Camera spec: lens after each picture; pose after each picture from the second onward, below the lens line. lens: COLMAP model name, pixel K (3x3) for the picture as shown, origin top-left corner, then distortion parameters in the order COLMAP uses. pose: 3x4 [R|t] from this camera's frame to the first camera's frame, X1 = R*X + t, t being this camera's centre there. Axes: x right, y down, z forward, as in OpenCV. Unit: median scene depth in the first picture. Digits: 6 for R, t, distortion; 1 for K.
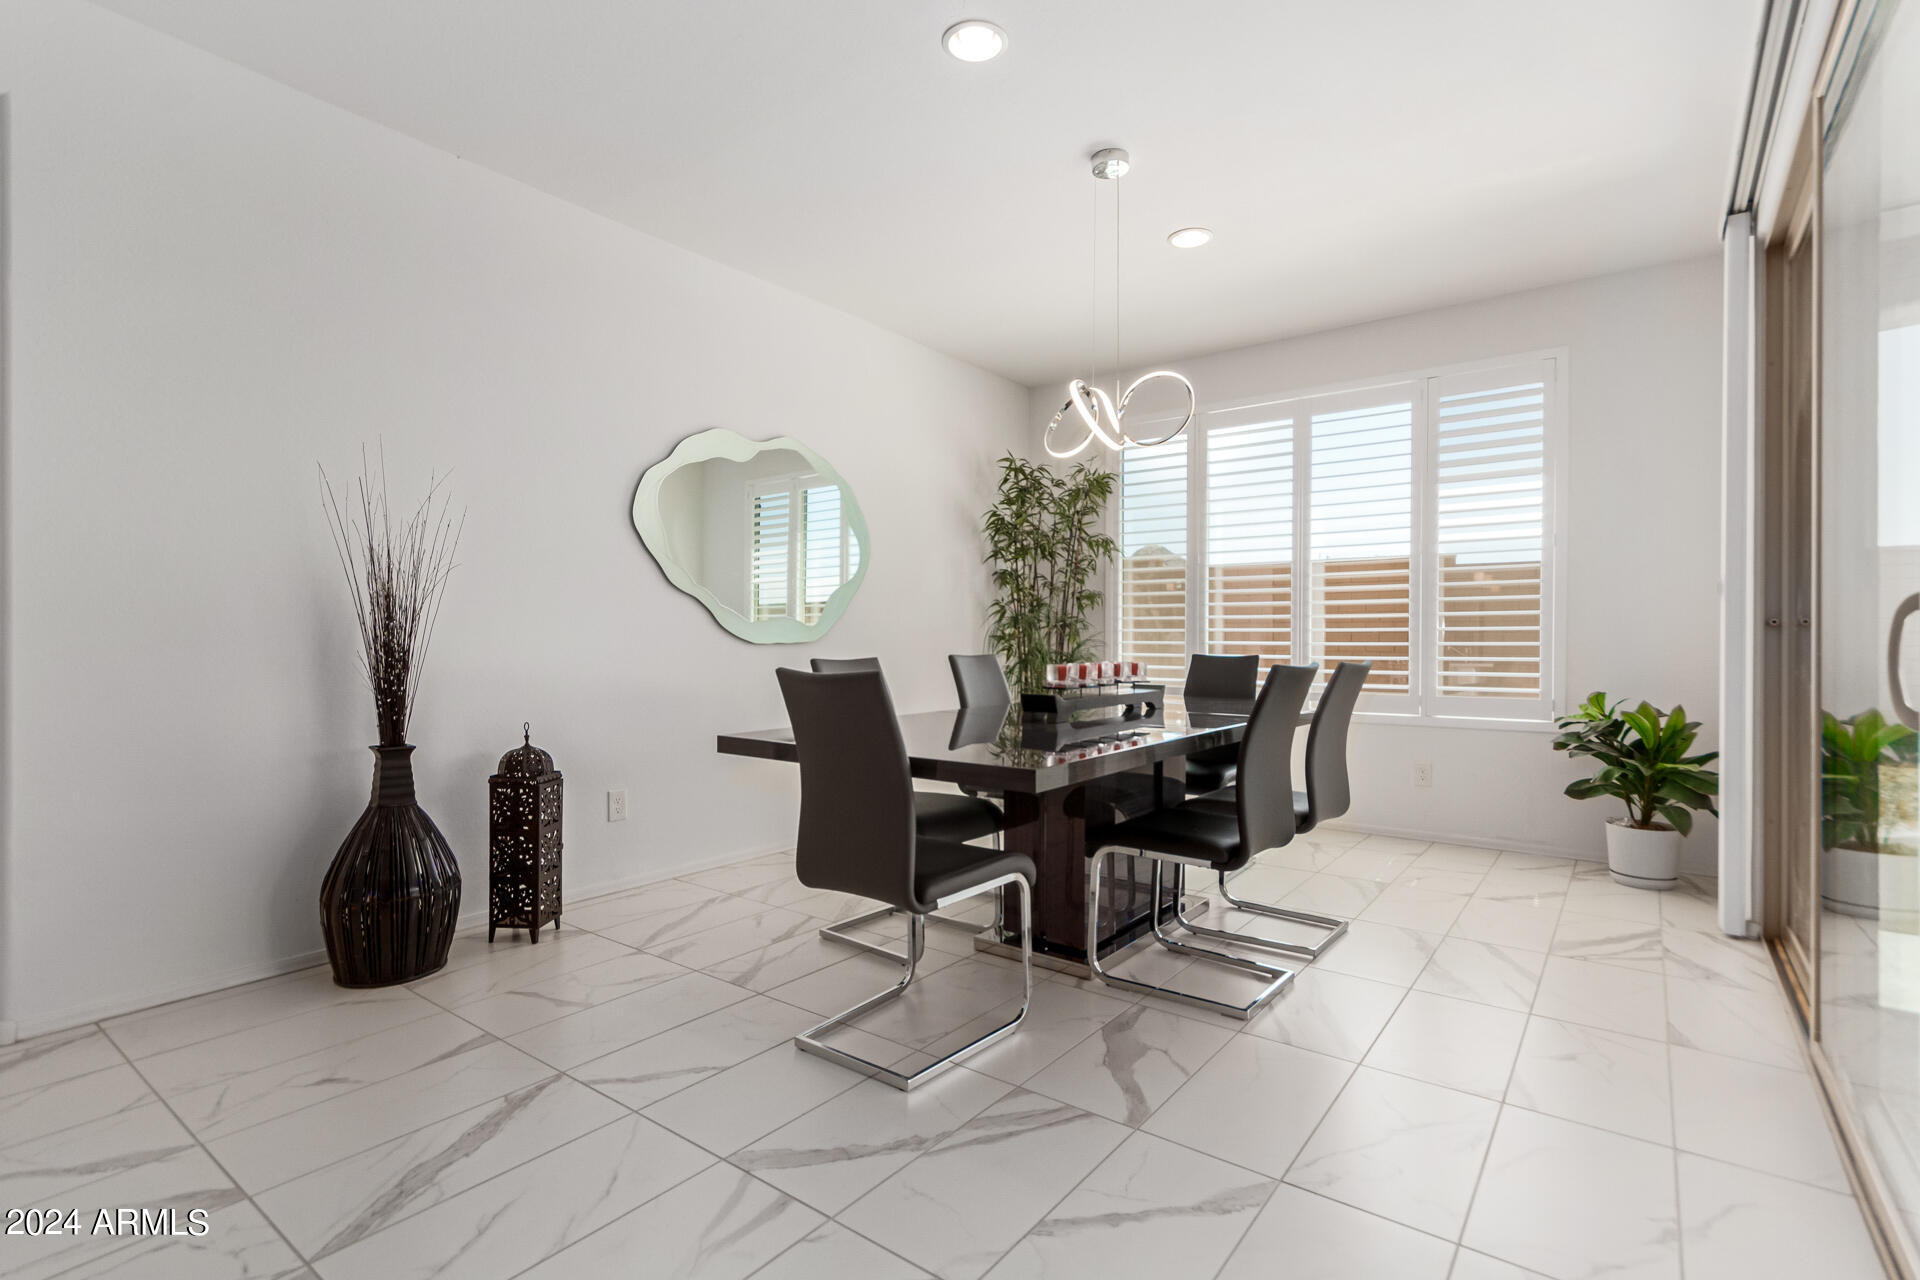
lens RADIAL K [[901.5, 0, 958.0], [0, 901.5, 644.7], [0, 0, 1]] dist [0.002989, -0.001591]
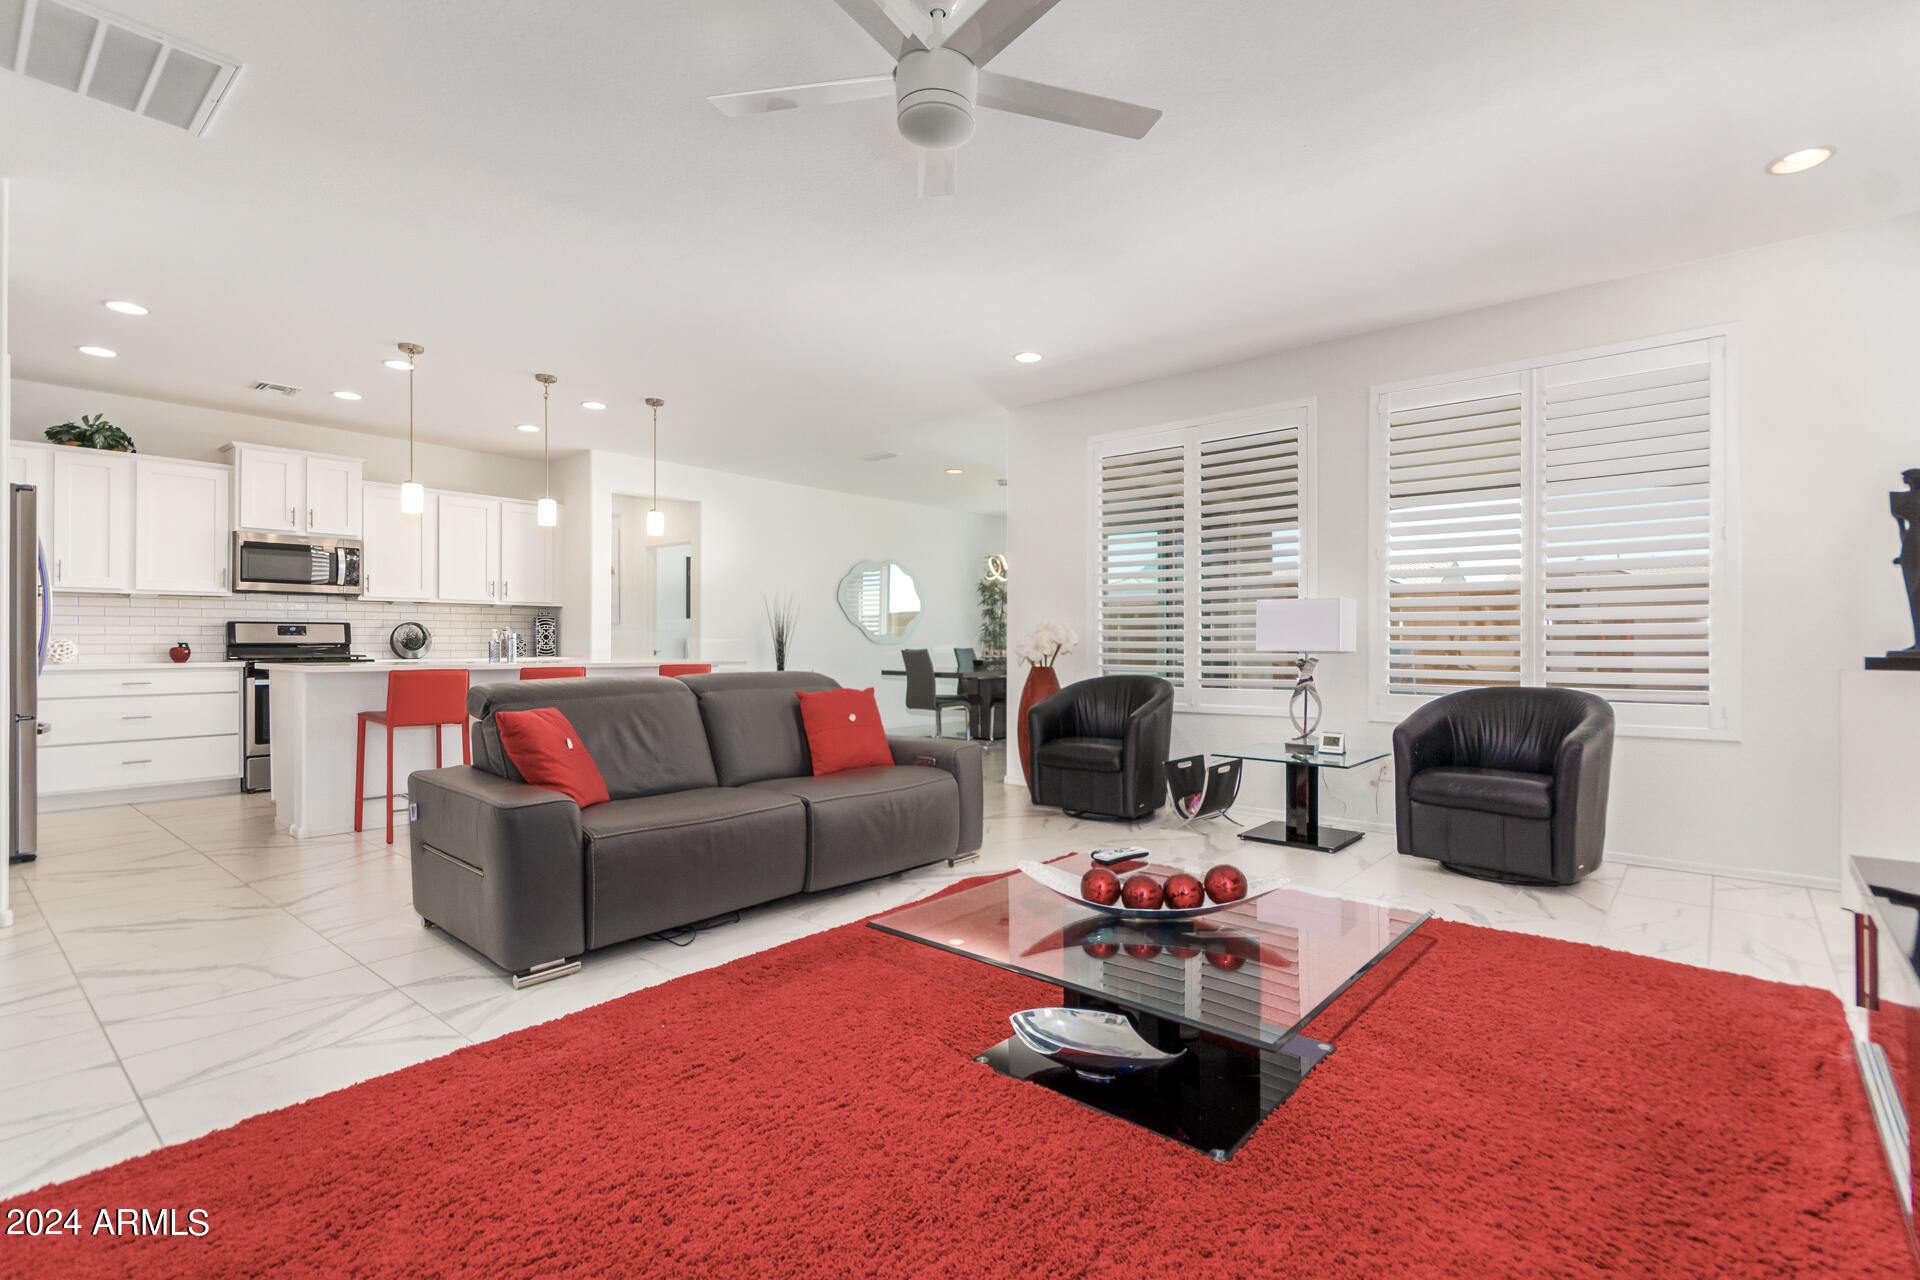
lens RADIAL K [[901.5, 0, 962.1], [0, 901.5, 641.5], [0, 0, 1]] dist [0.002989, -0.001591]
pose [[0.997437, -0.016070, -0.069724, 0.314785], [0.016120, 0.999870, 0.000157, -0.012310], [0.069712, -0.001281, 0.997566, -2.697341]]
